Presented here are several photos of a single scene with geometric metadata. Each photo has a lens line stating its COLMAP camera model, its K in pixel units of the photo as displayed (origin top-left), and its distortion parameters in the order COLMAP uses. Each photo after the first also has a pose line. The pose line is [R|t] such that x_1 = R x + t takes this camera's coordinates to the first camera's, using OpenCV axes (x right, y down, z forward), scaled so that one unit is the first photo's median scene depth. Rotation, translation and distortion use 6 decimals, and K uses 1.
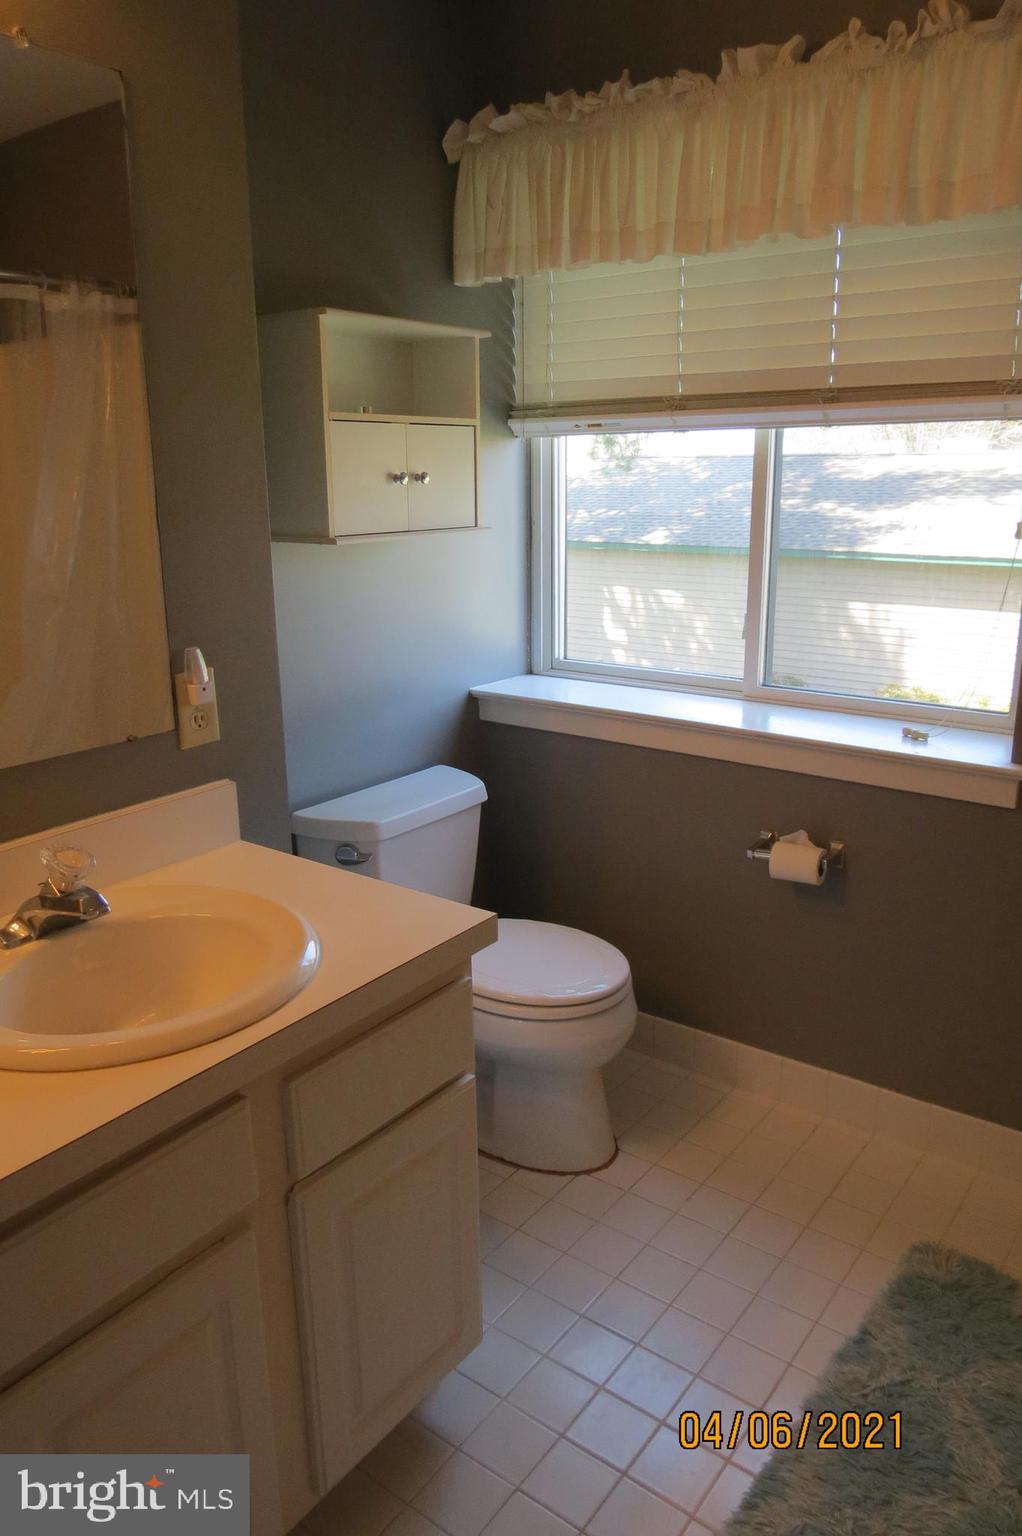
lens RADIAL K [[1089.1, 0, 506.0], [0, 1089.1, 769.1], [0, 0, 1]] dist [-0.037333, 0.014791]
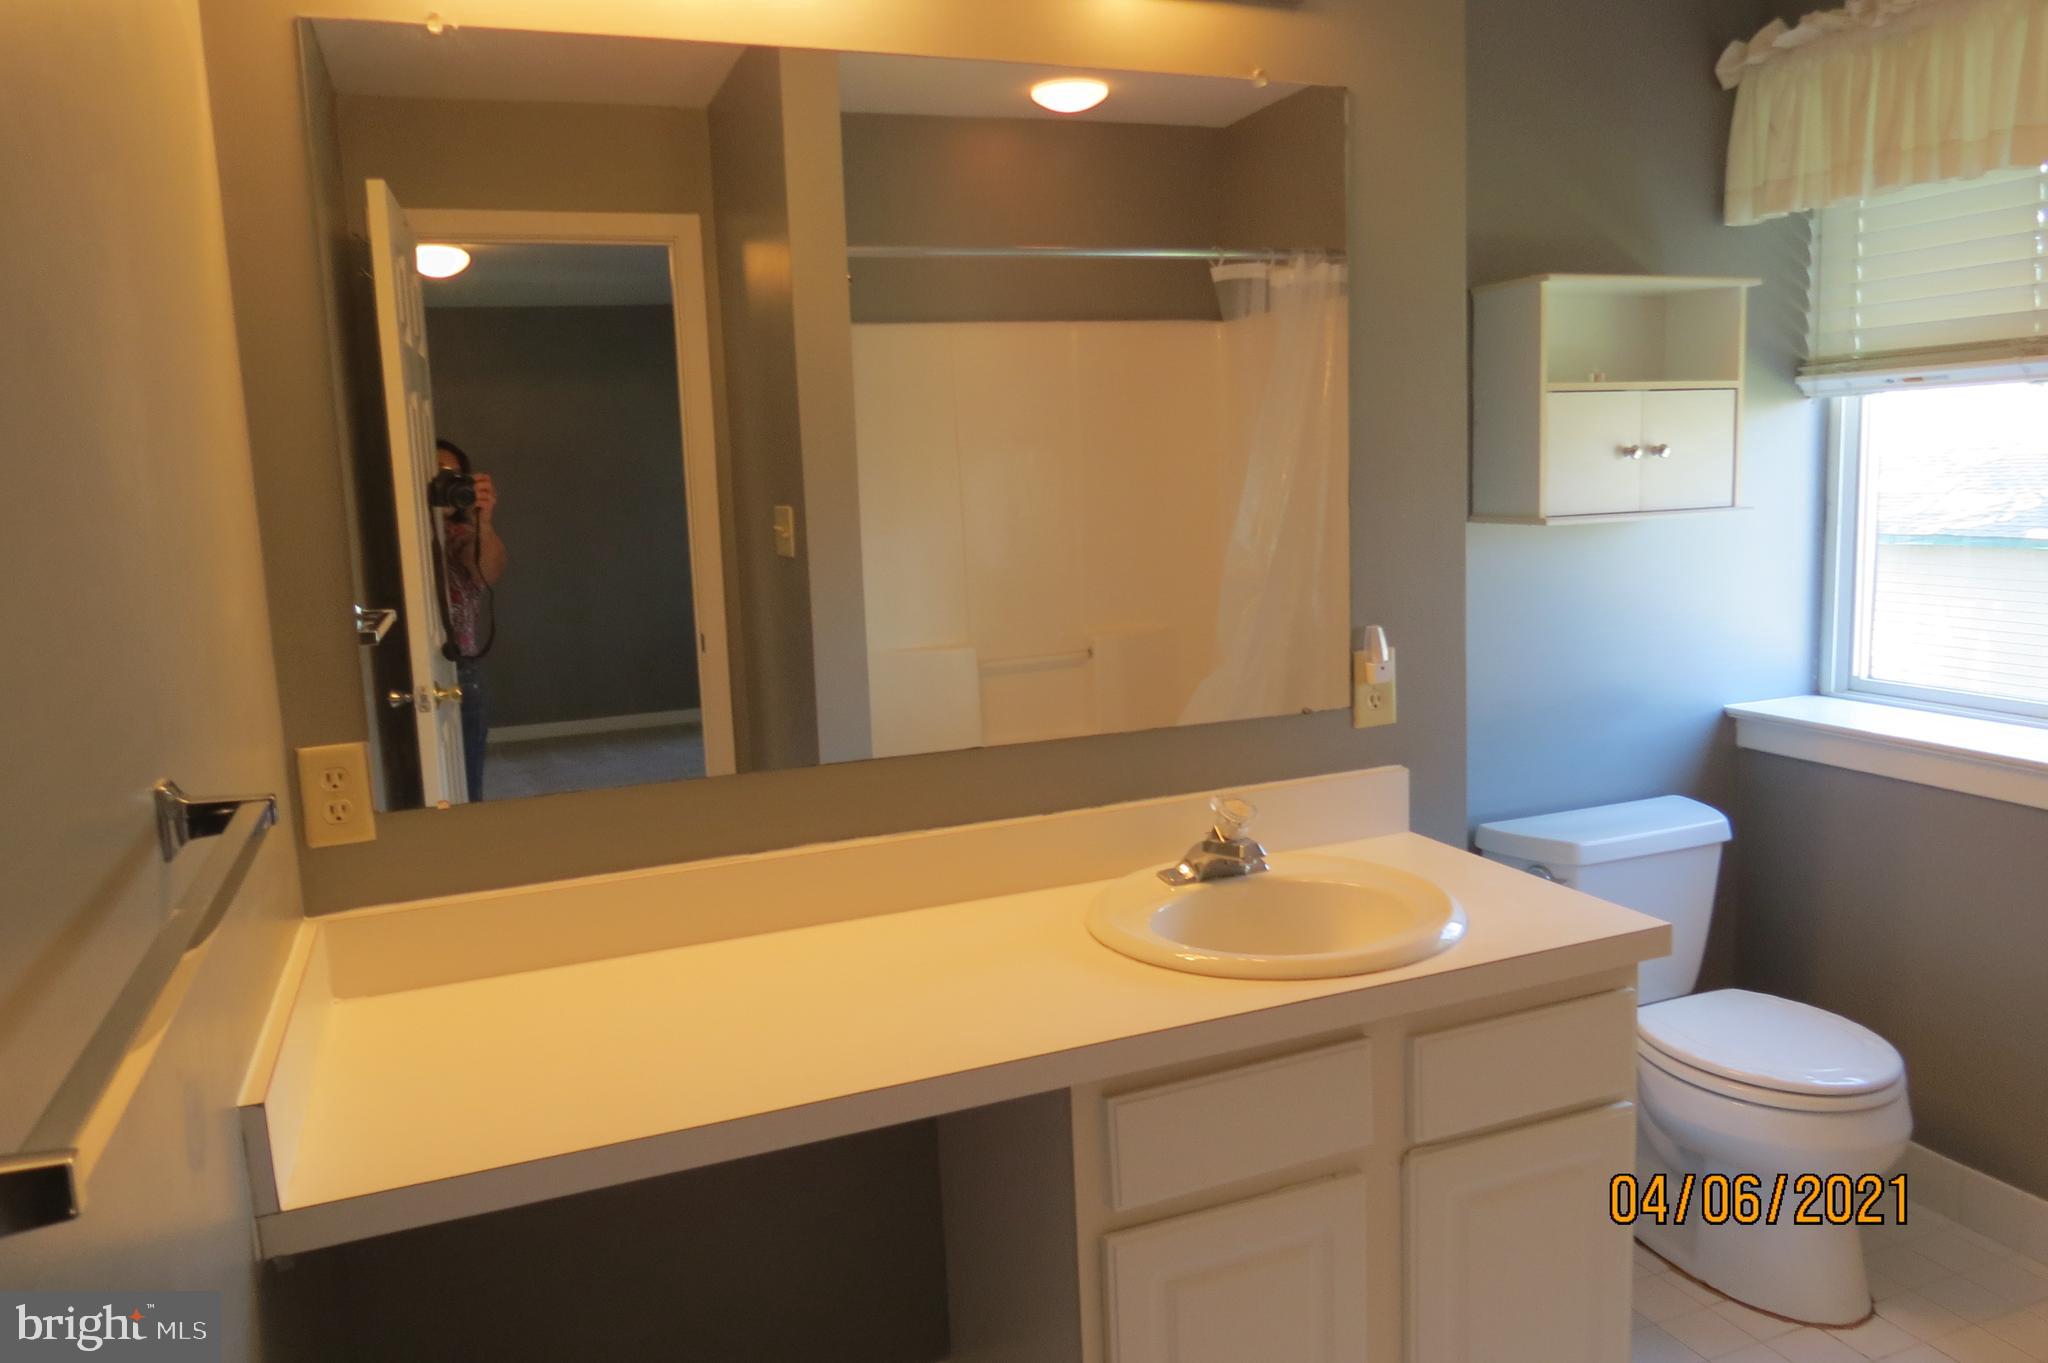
lens RADIAL K [[1452.1, 0, 1023.9], [0, 1452.1, 675.6], [0, 0, 1]] dist [-0.037333, 0.014791]
pose [[0.850710, 0.050412, -0.523213, 0.096215], [-0.108617, 0.990766, -0.081144, 0.054713], [0.514291, 0.125860, 0.848330, -0.201915]]
